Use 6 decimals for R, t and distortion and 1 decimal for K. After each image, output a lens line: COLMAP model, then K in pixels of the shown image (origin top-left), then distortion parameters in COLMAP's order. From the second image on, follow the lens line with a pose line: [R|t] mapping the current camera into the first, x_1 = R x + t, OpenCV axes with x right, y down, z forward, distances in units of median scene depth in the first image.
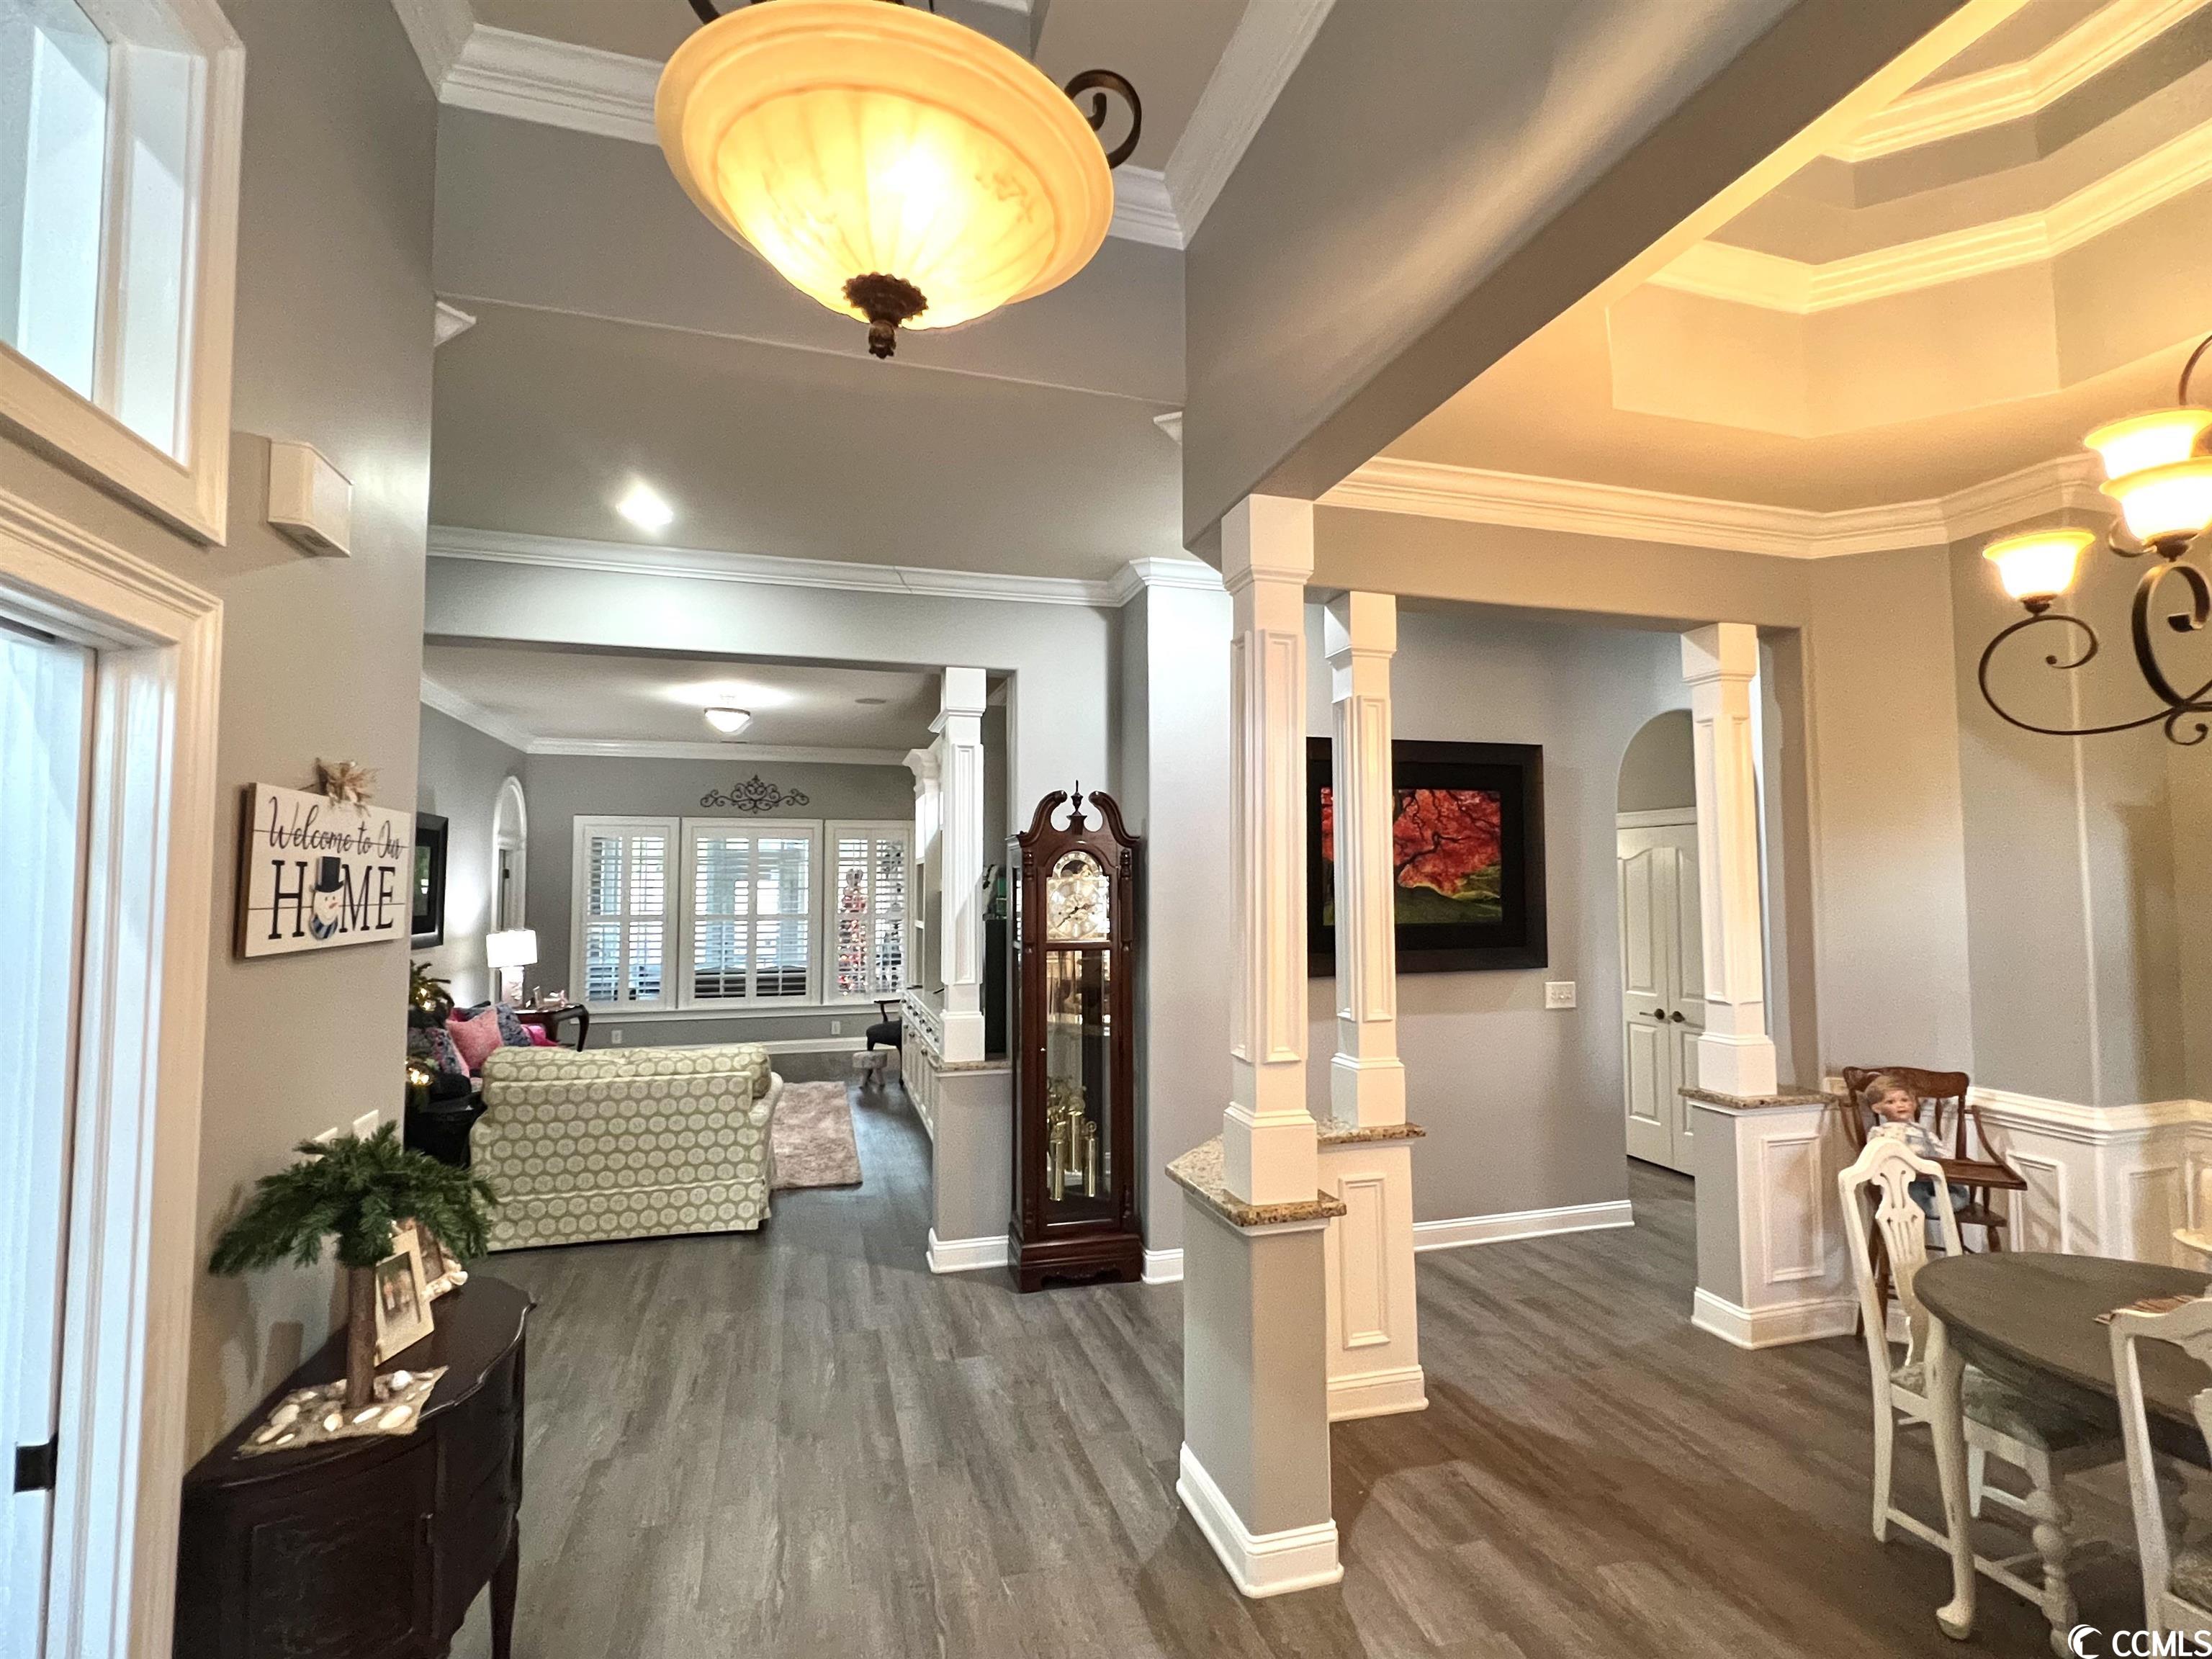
lens RADIAL K [[1026.9, 0, 1104.3], [0, 1026.9, 830.3], [0, 0, 1]] dist [0.000224, 0.000007]
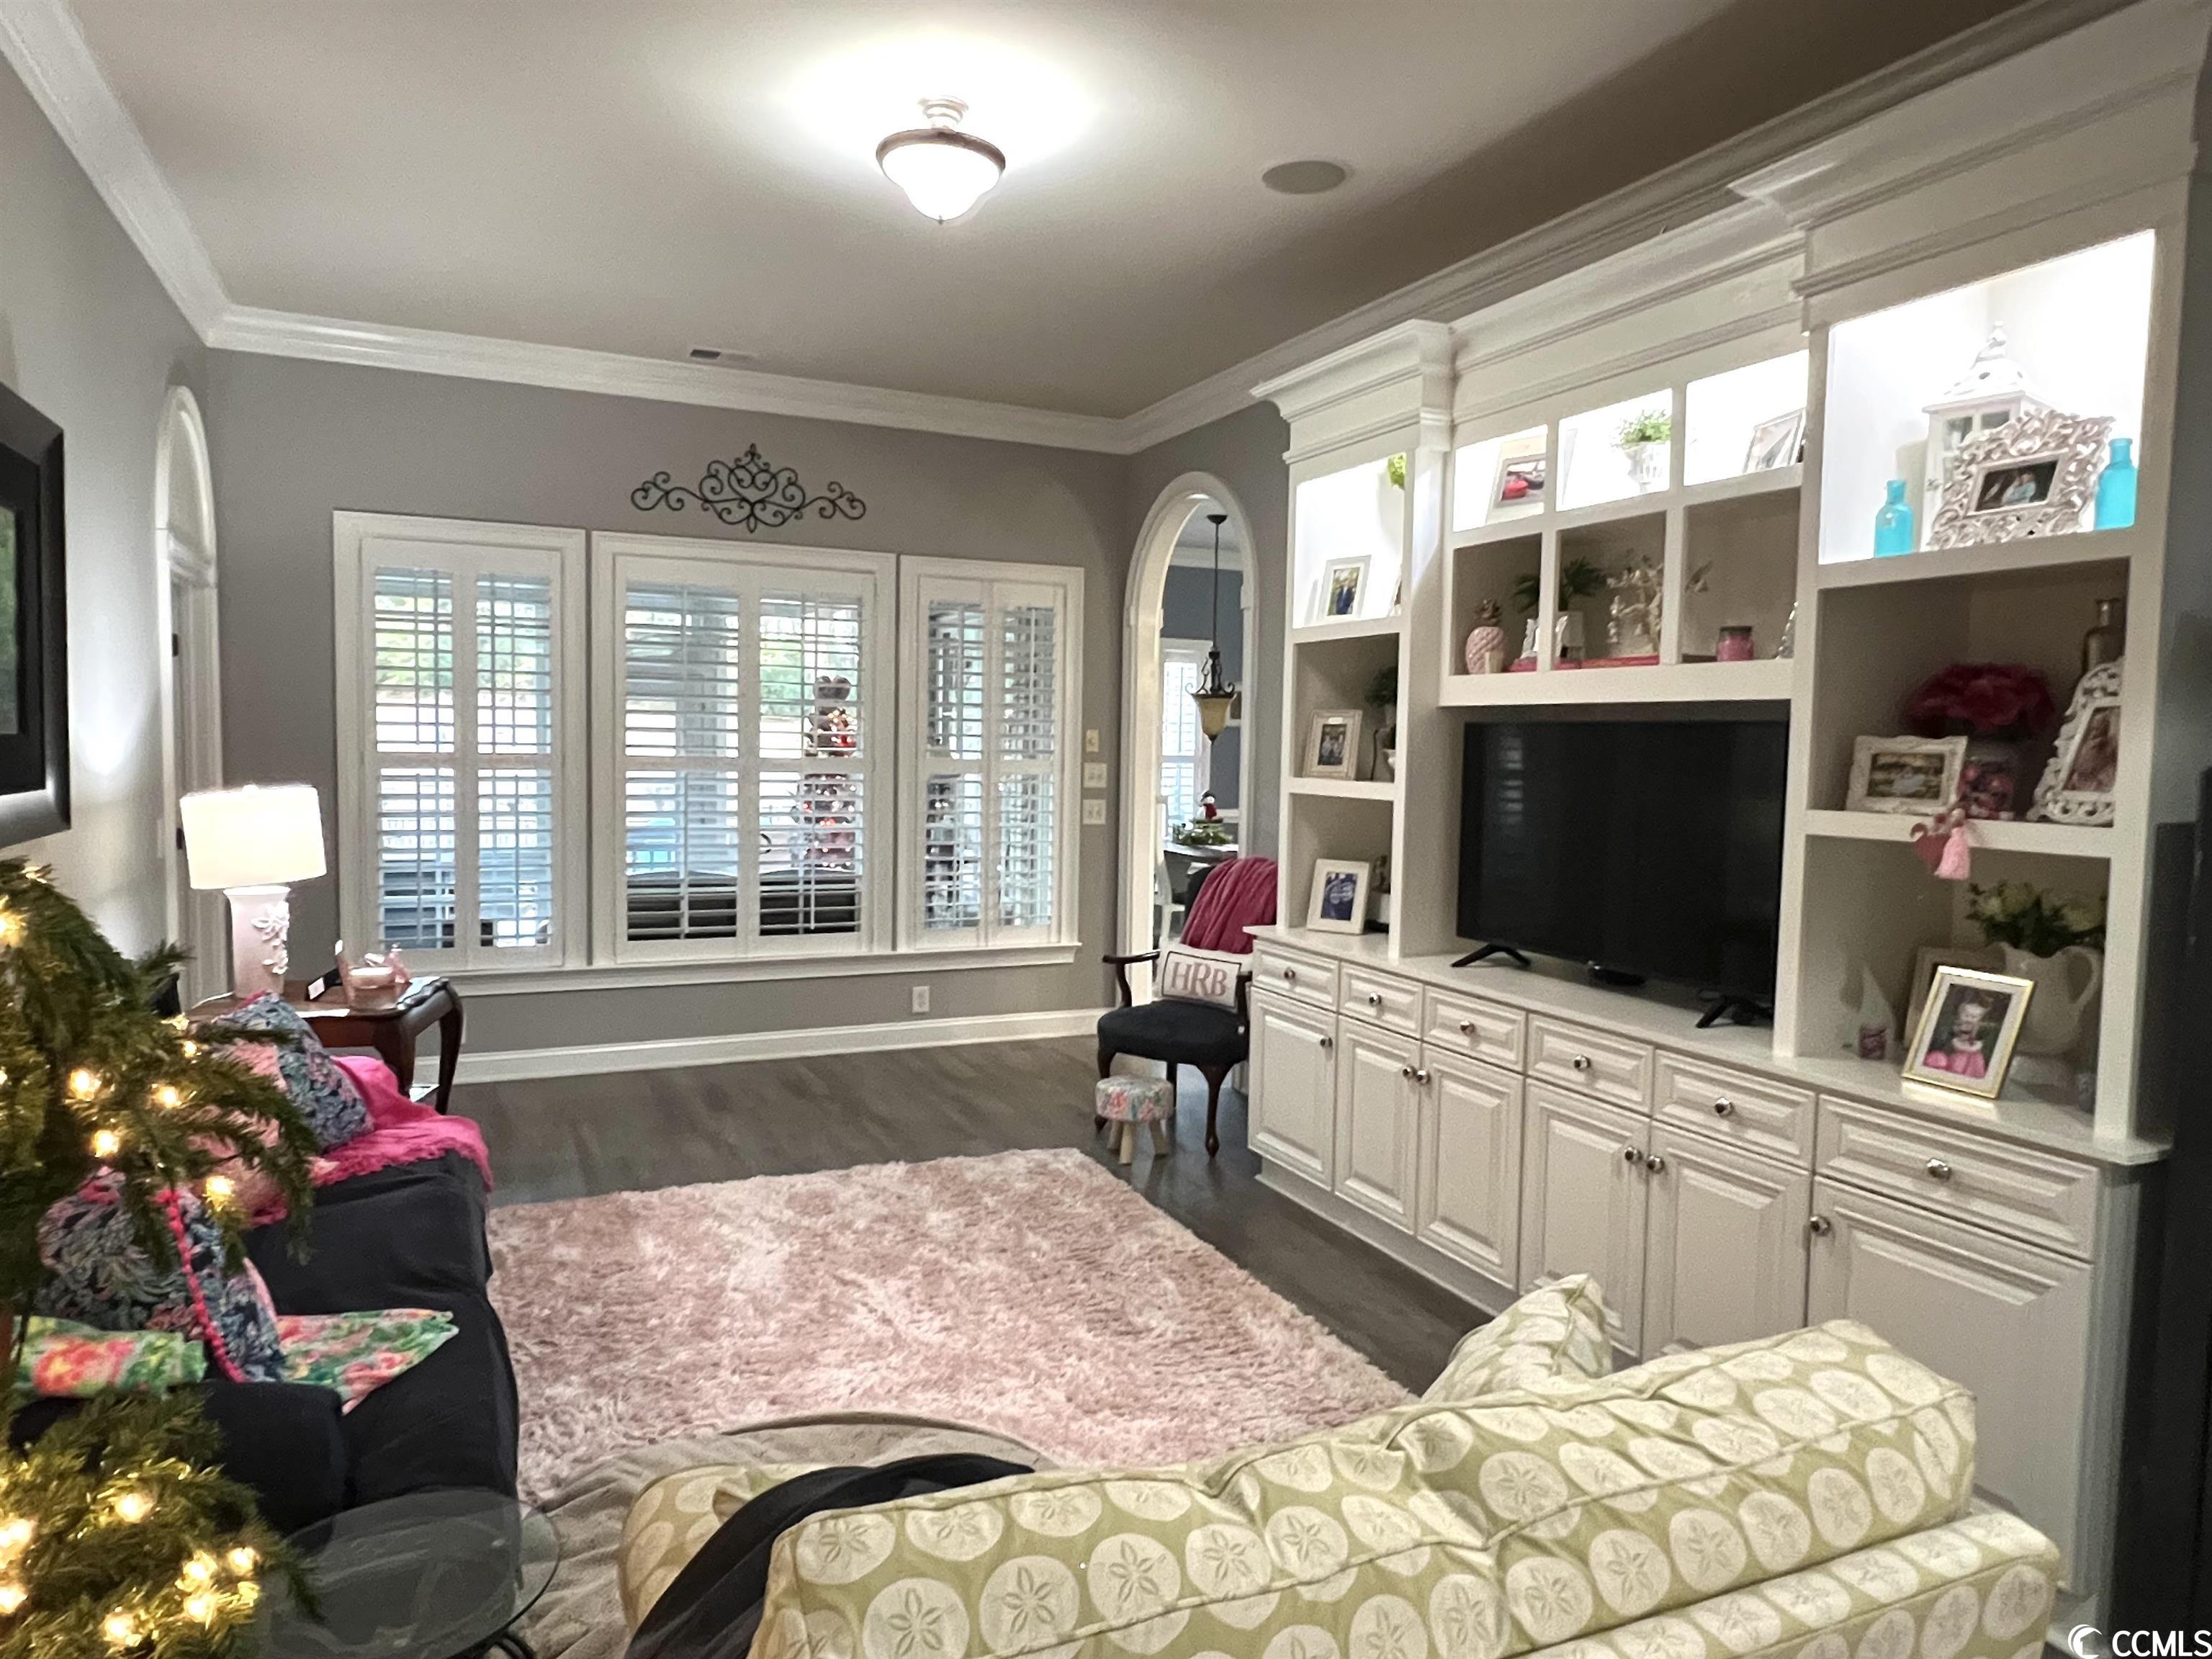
lens RADIAL K [[1369.0, 0, 1104.6], [0, 1369.0, 831.3], [0, 0, 1]] dist [-0.000834, -0.000345]
pose [[0.988810, 0.012424, 0.148661, -0.278744], [-0.030731, 0.992117, 0.121489, 0.036159], [-0.145979, -0.124698, 0.981397, 0.382298]]
